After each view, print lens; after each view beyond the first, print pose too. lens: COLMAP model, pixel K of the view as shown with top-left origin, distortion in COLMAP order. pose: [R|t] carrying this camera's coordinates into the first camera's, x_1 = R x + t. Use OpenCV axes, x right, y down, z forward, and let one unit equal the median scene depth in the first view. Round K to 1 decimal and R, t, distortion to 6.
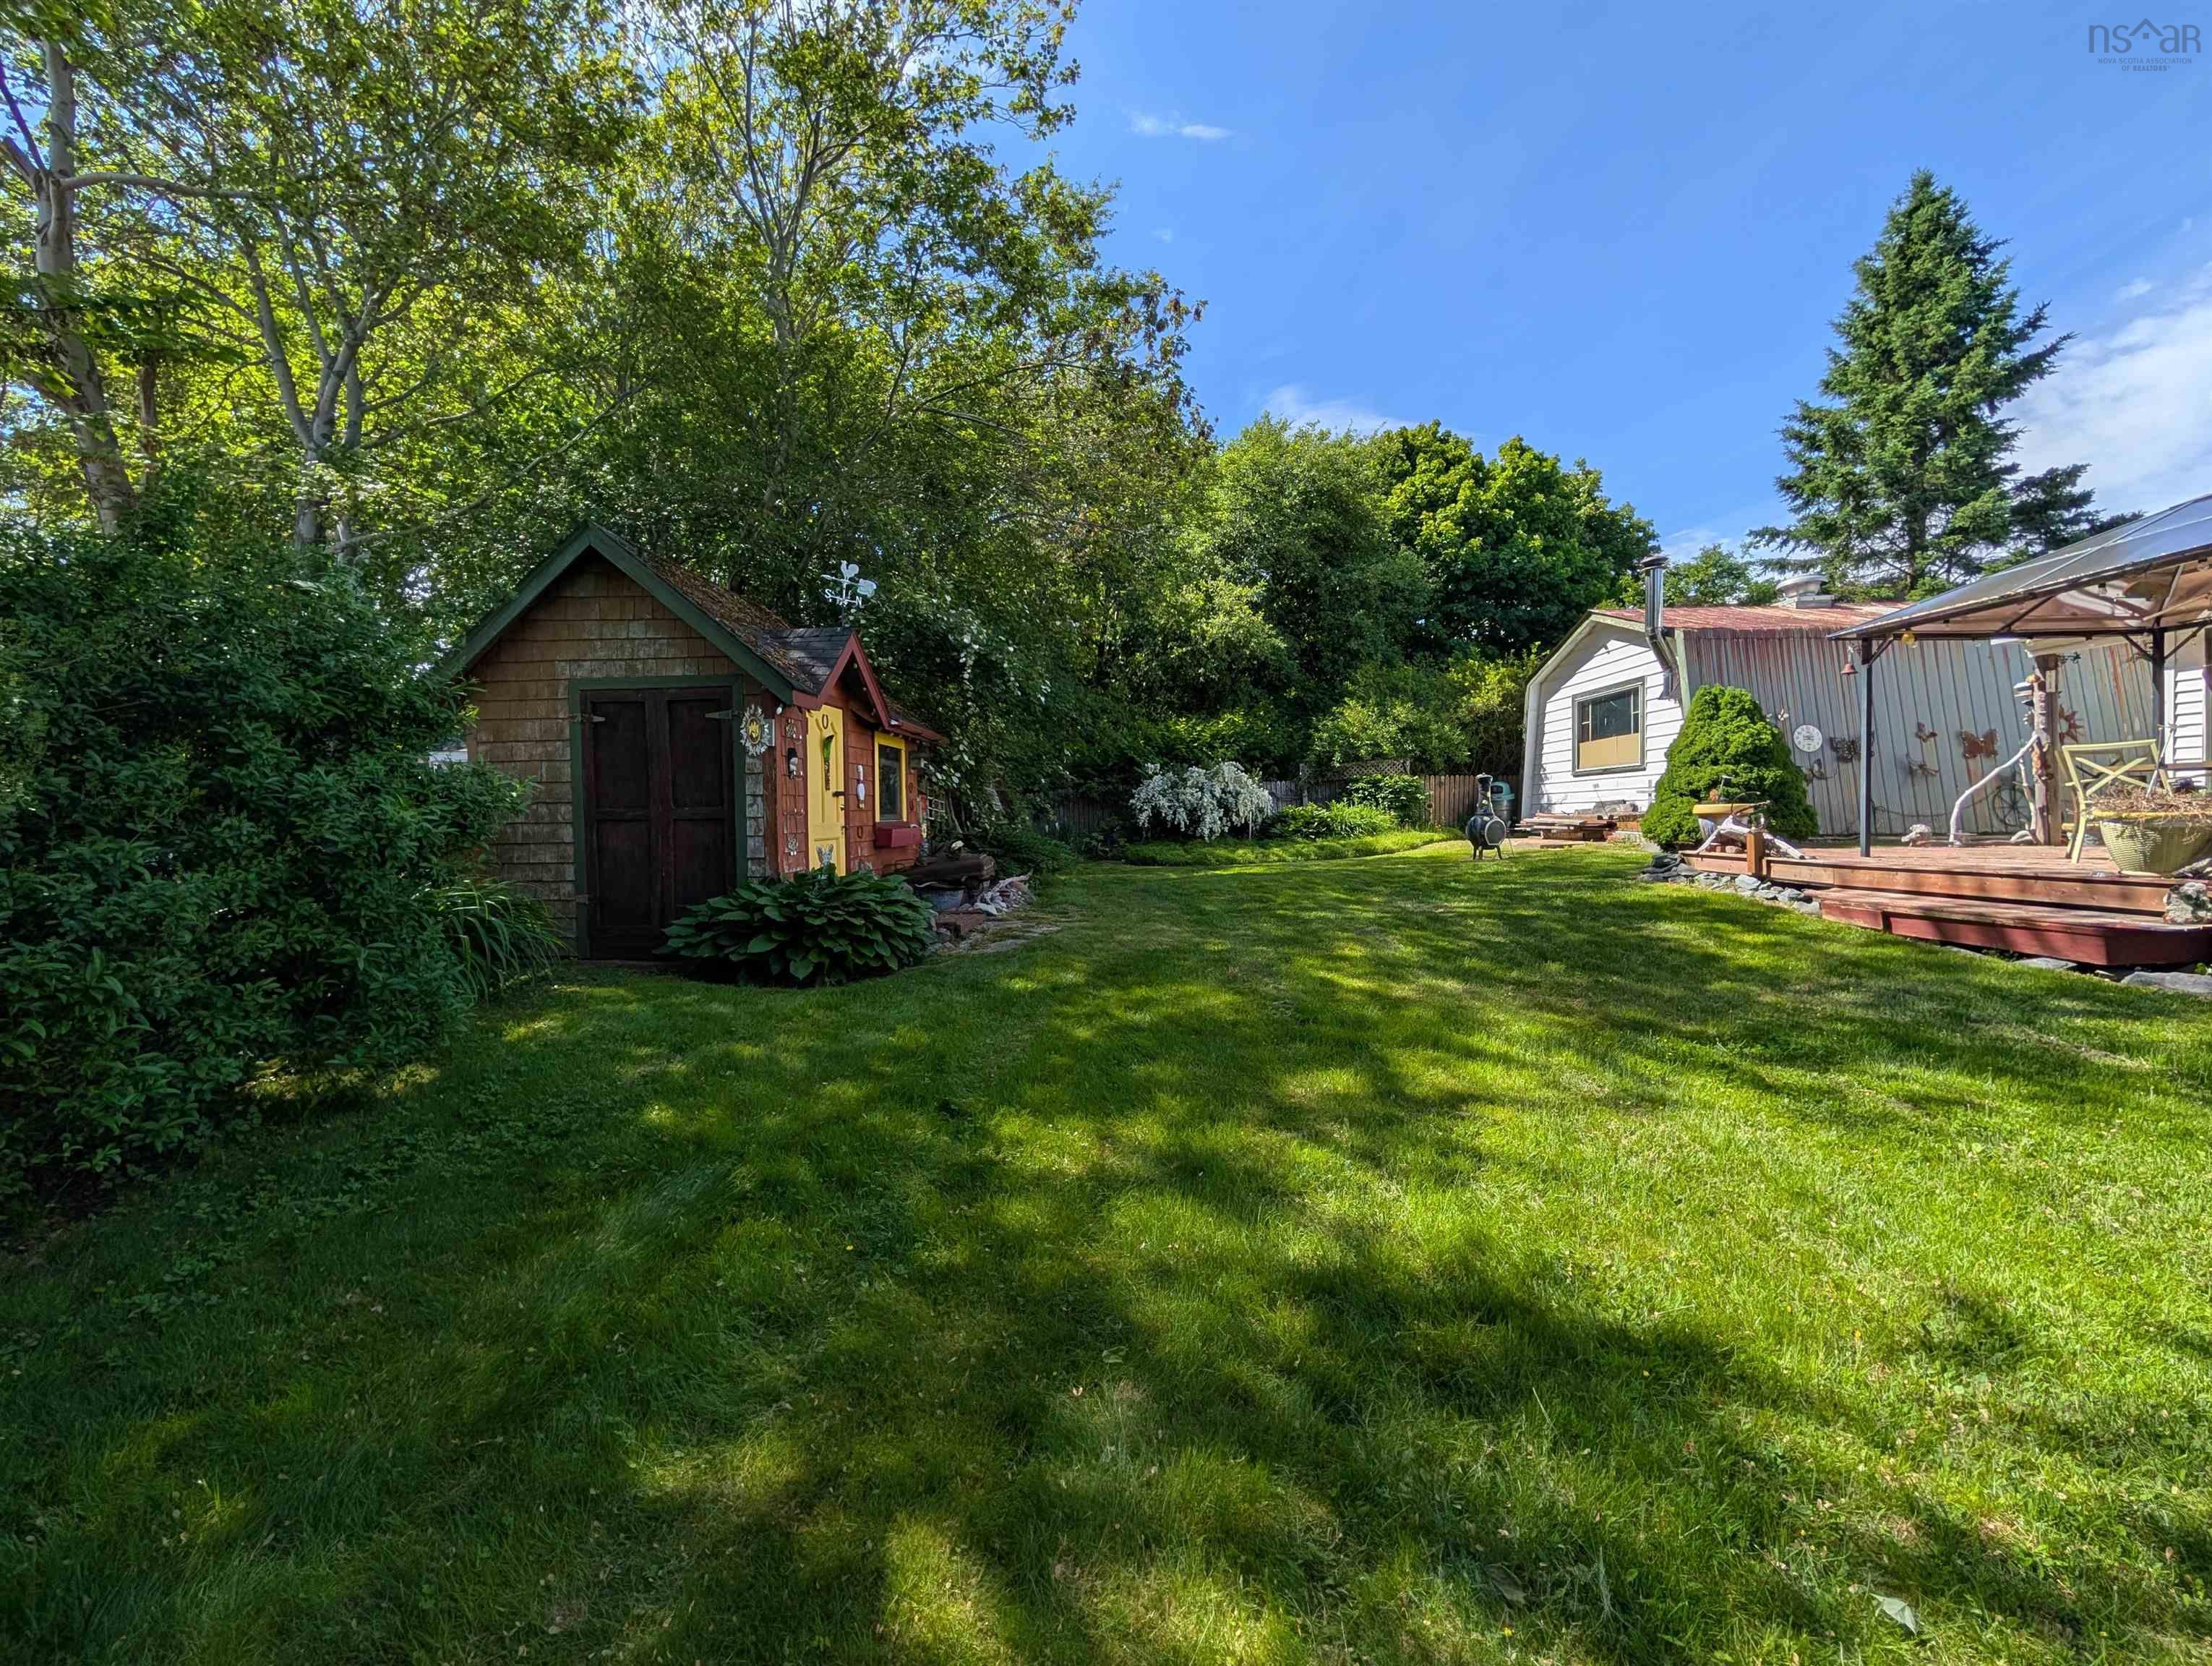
lens RADIAL K [[812.0, 0, 1103.2], [0, 812.0, 783.6], [0, 0, 1]] dist [-0.000718, 0.000056]
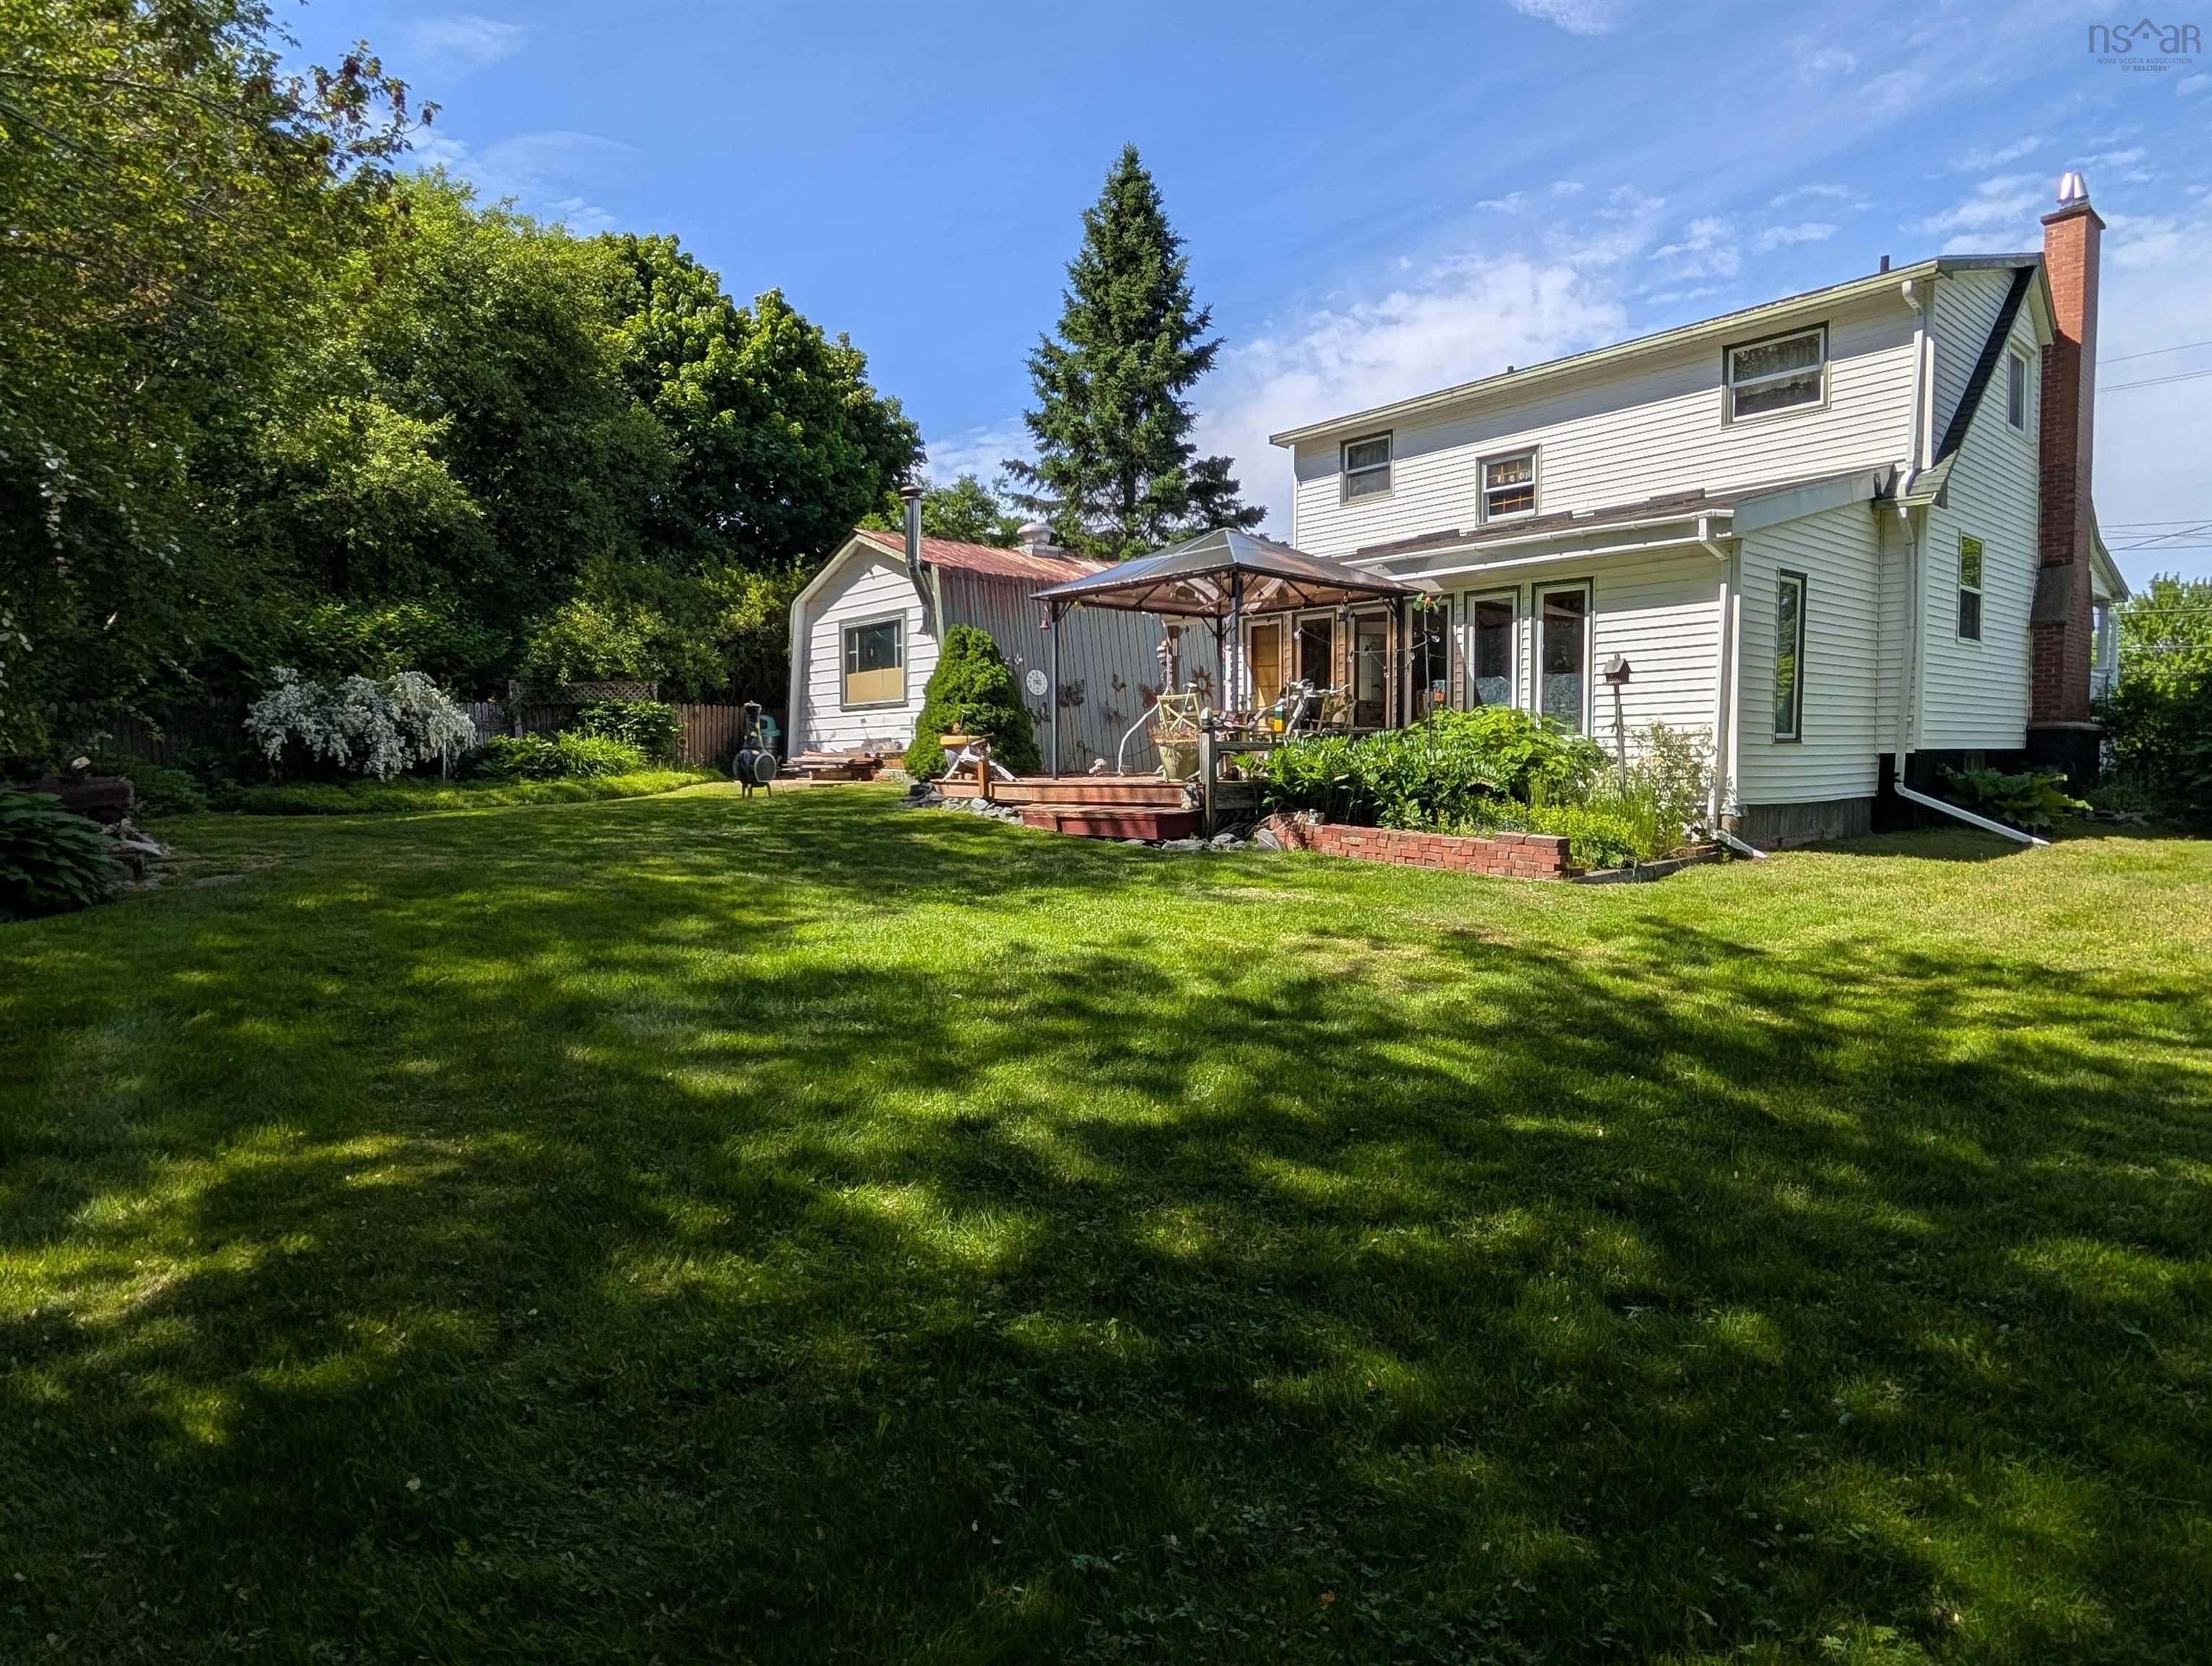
lens RADIAL K [[840.9, 0, 1096.5], [0, 840.9, 835.4], [0, 0, 1]] dist [0.000839, 0.000200]
pose [[0.685718, -0.080727, 0.723377, 0.075712], [-0.028180, 0.990141, 0.137211, -0.007867], [-0.727322, -0.114473, 0.676683, 0.126753]]
